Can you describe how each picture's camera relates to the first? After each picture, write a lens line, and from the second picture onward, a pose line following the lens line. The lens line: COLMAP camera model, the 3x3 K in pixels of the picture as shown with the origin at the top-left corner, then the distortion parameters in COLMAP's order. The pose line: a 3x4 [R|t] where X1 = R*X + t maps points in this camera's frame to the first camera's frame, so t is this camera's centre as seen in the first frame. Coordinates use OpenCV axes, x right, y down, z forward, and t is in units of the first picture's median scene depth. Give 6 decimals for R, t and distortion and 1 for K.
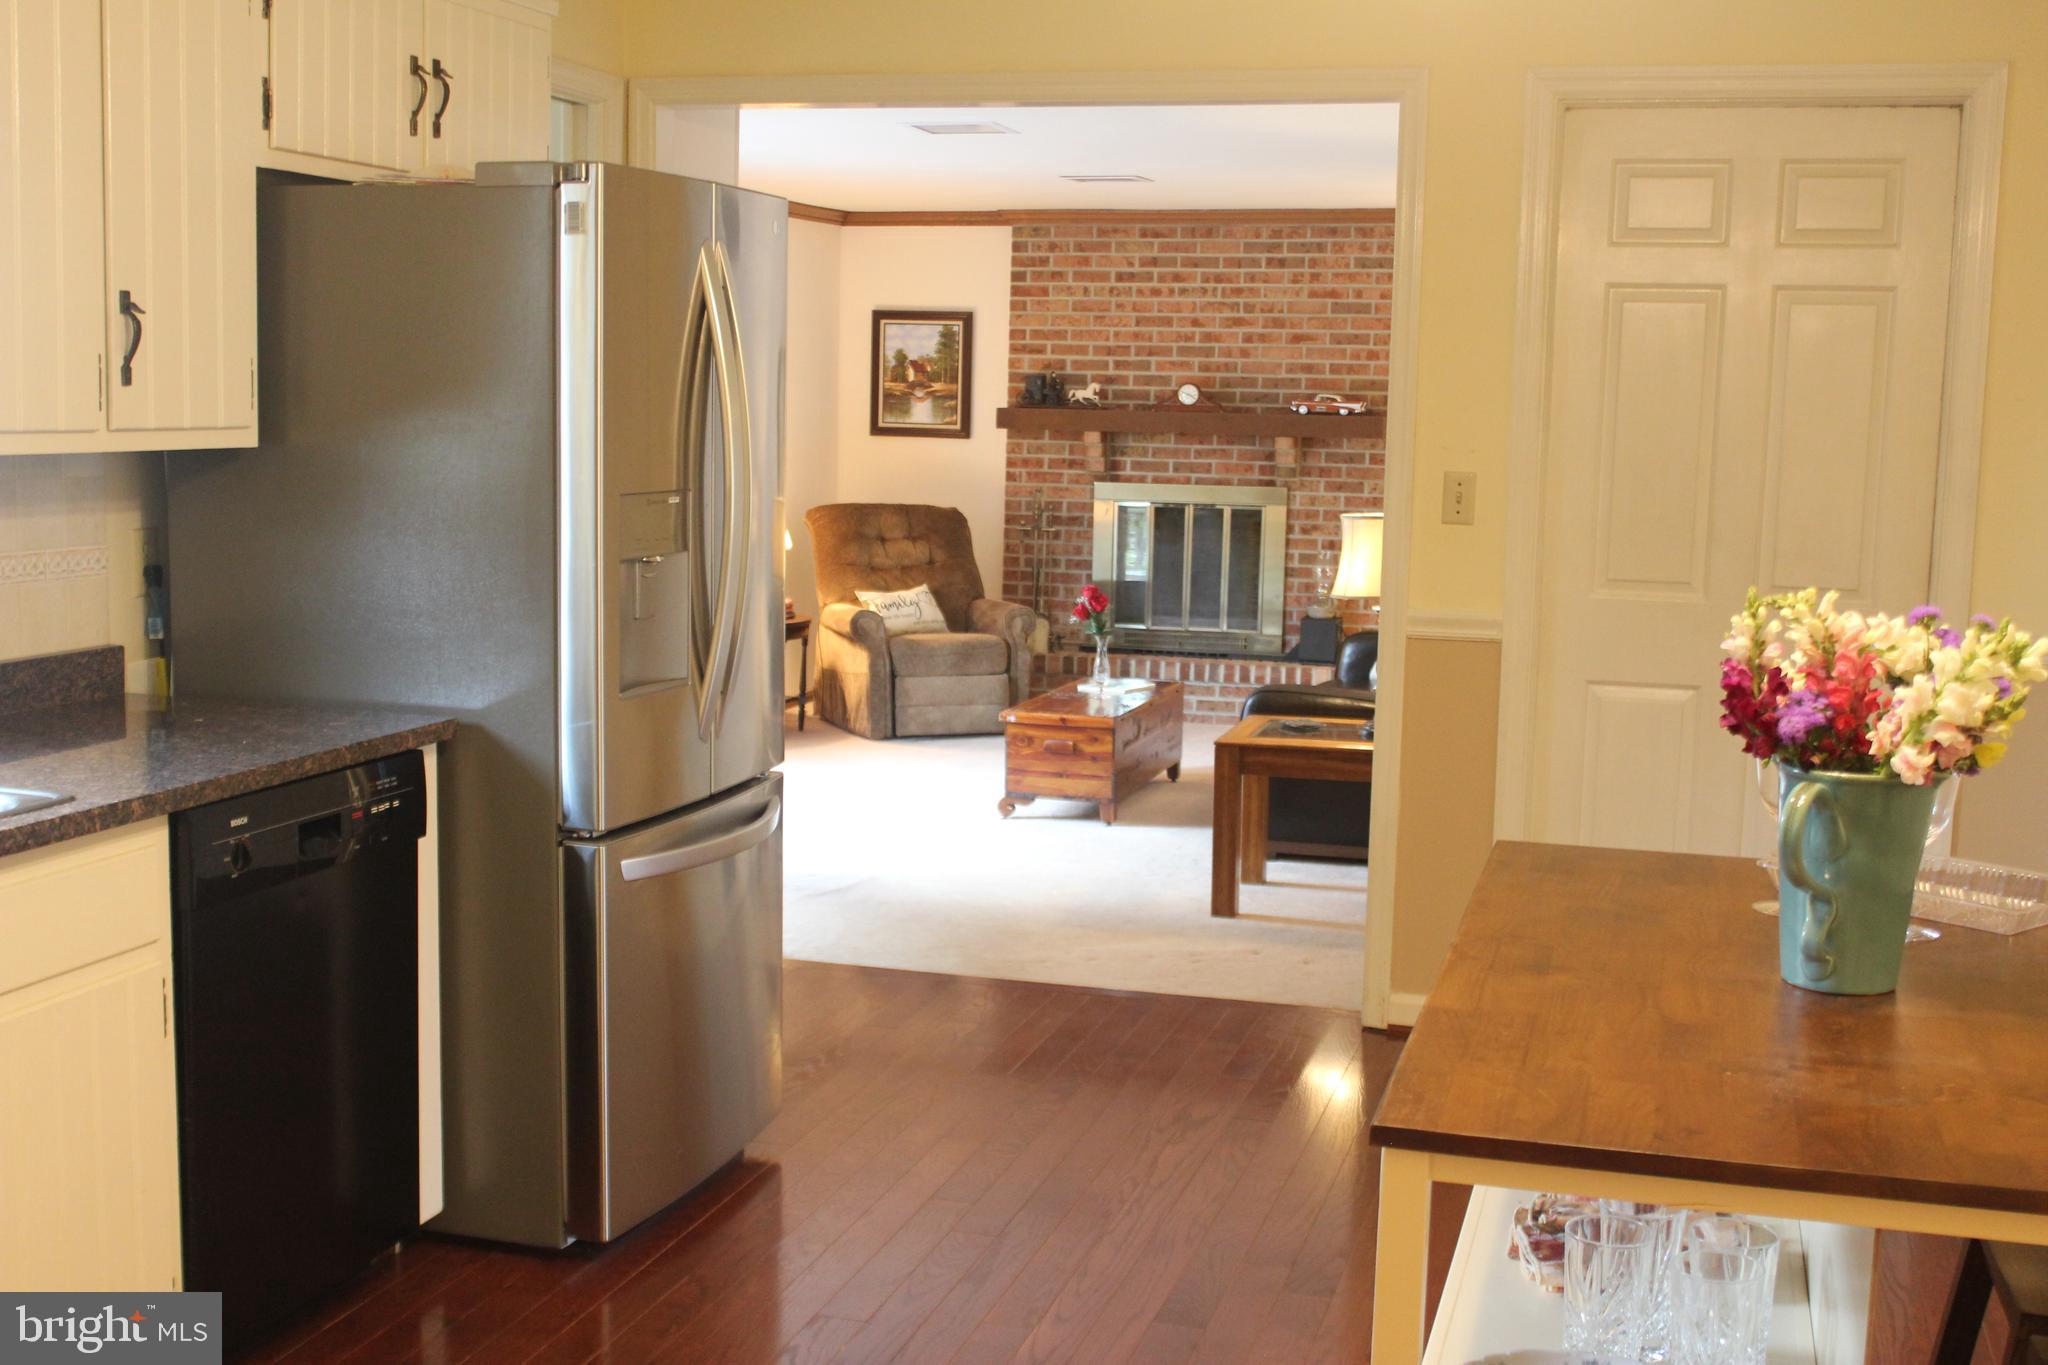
lens RADIAL K [[2491.0, 0, 976.9], [0, 2491.0, 778.2], [0, 0, 1]] dist [-0.060283, 0.000000]
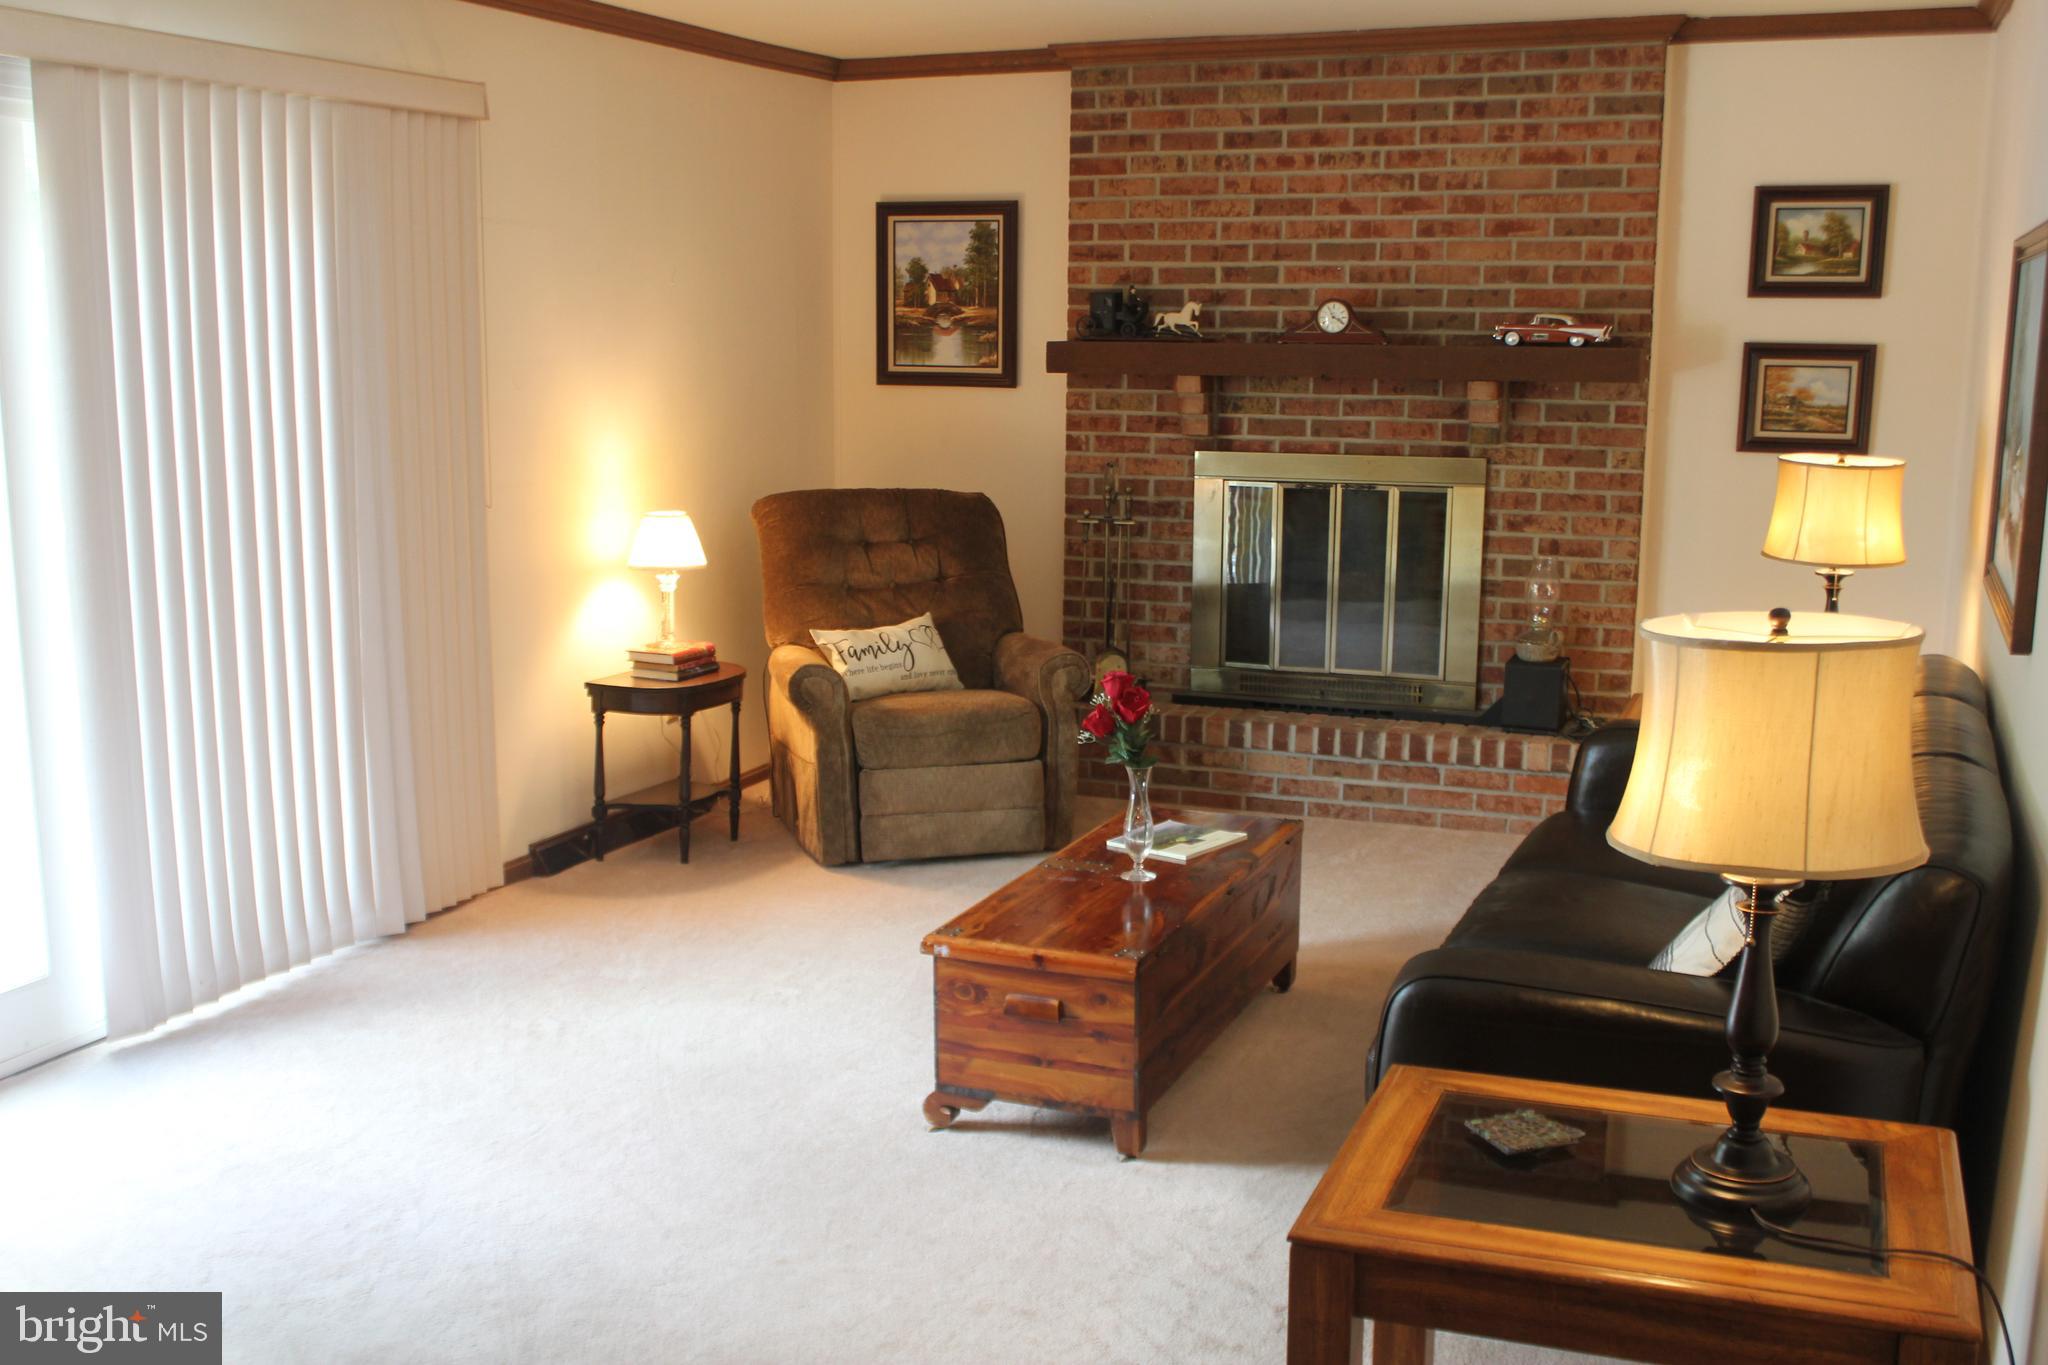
lens RADIAL K [[2113.1, 0, 973.8], [0, 2113.1, 759.3], [0, 0, 1]] dist [-0.072668, 0.000000]
pose [[0.993641, 0.004722, -0.112498, 0.053604], [0.000993, 0.998714, 0.050690, -0.066261], [0.112592, -0.050480, 0.992358, 0.434111]]
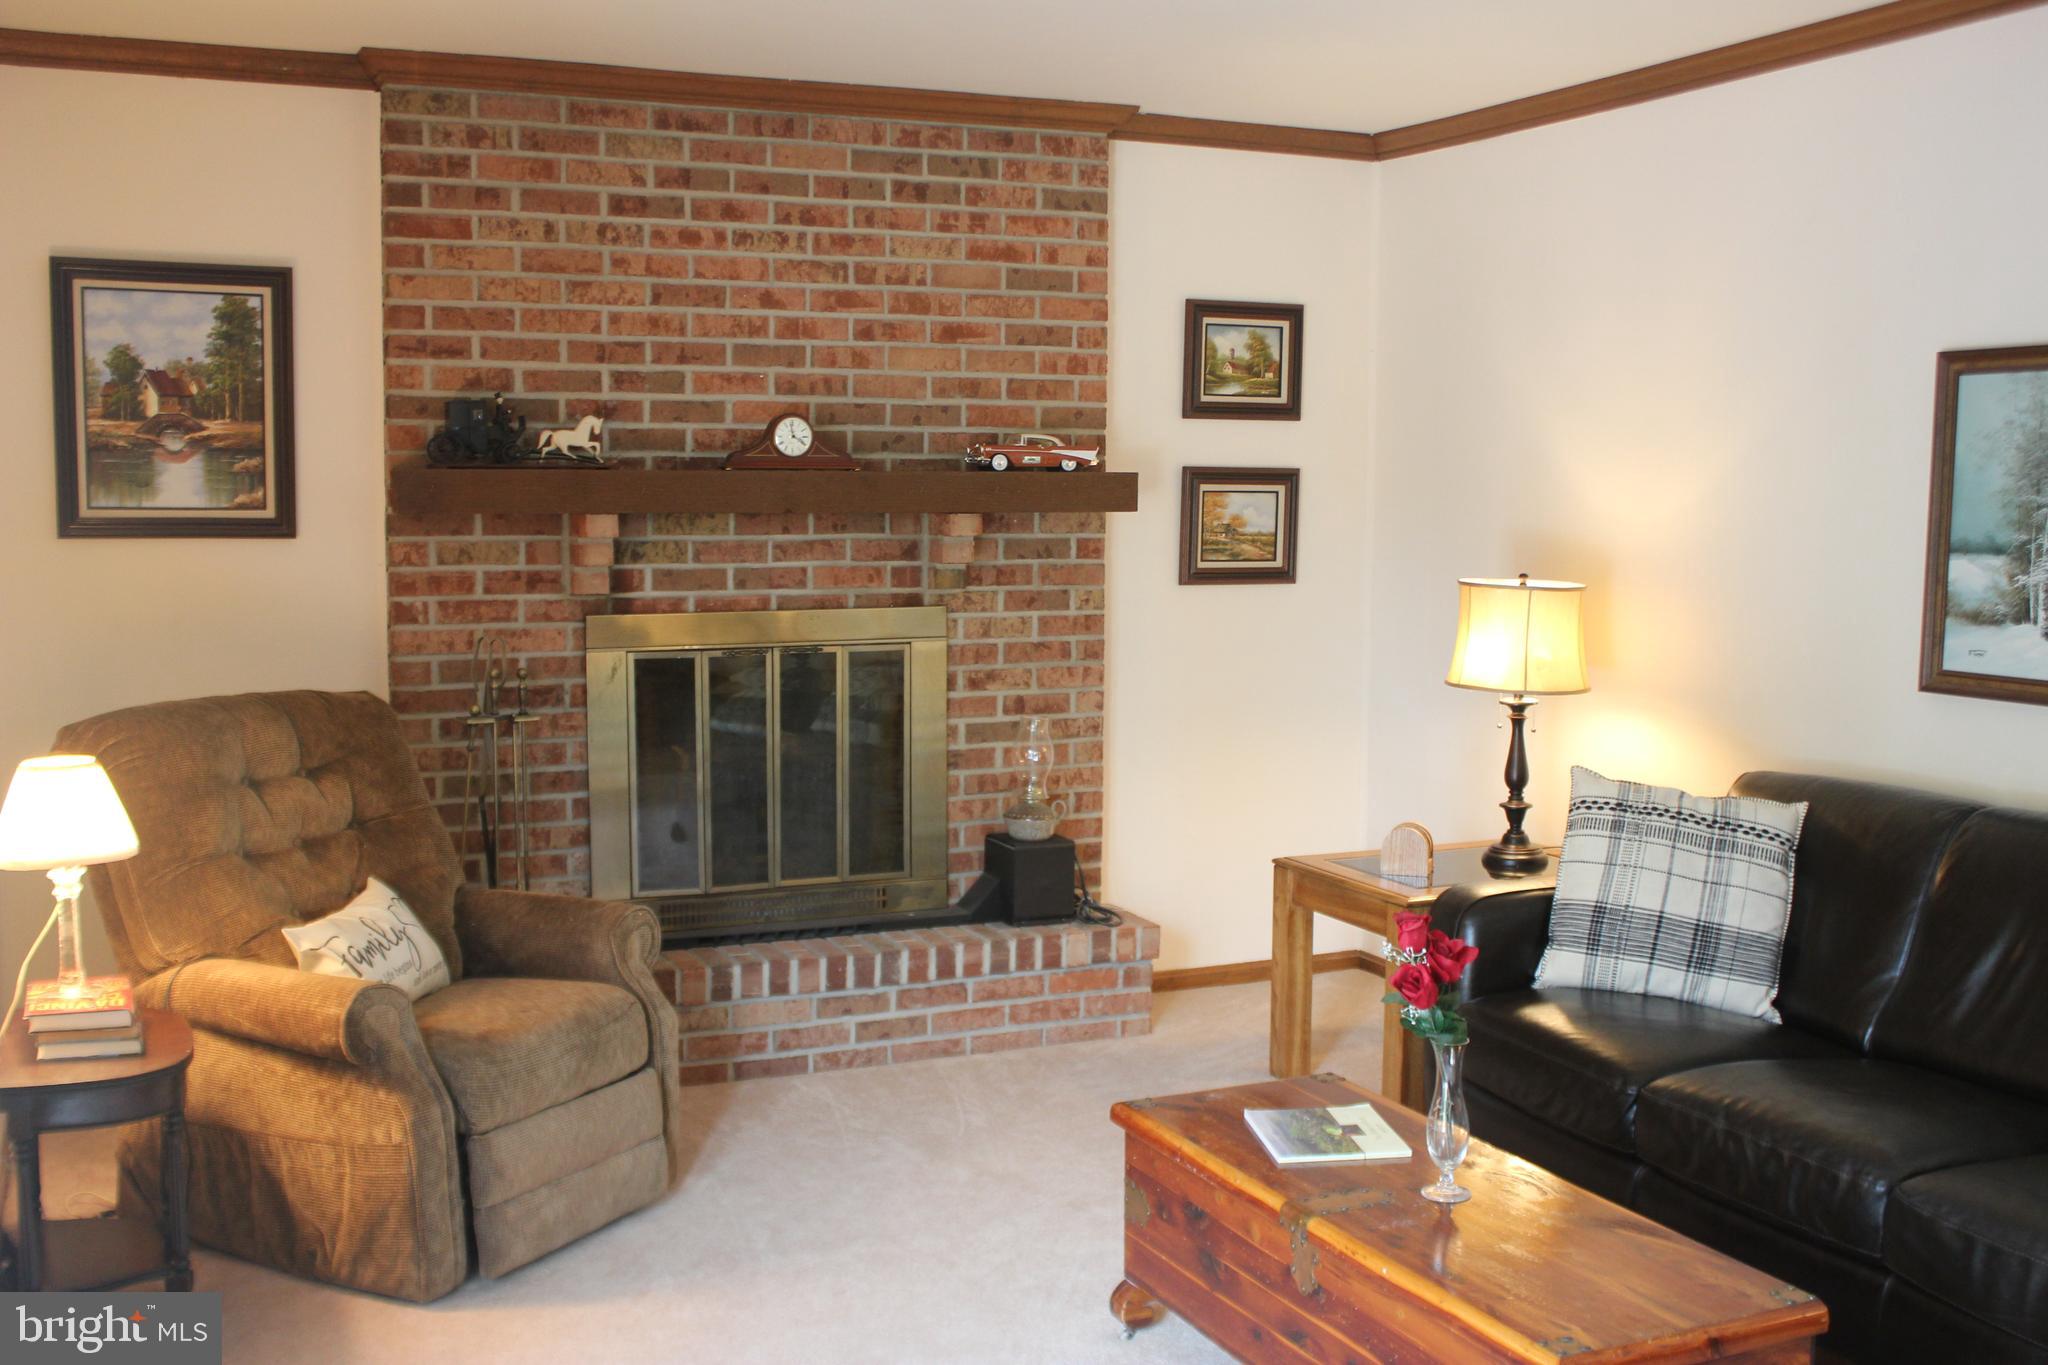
lens RADIAL K [[2113.1, 0, 1004.8], [0, 2113.1, 748.8], [0, 0, 1]] dist [-0.072668, 0.000000]
pose [[0.761794, -0.095892, 0.640683, -0.165000], [0.110973, 0.993682, 0.016775, -0.092195], [-0.638243, 0.058320, 0.767622, 0.637935]]
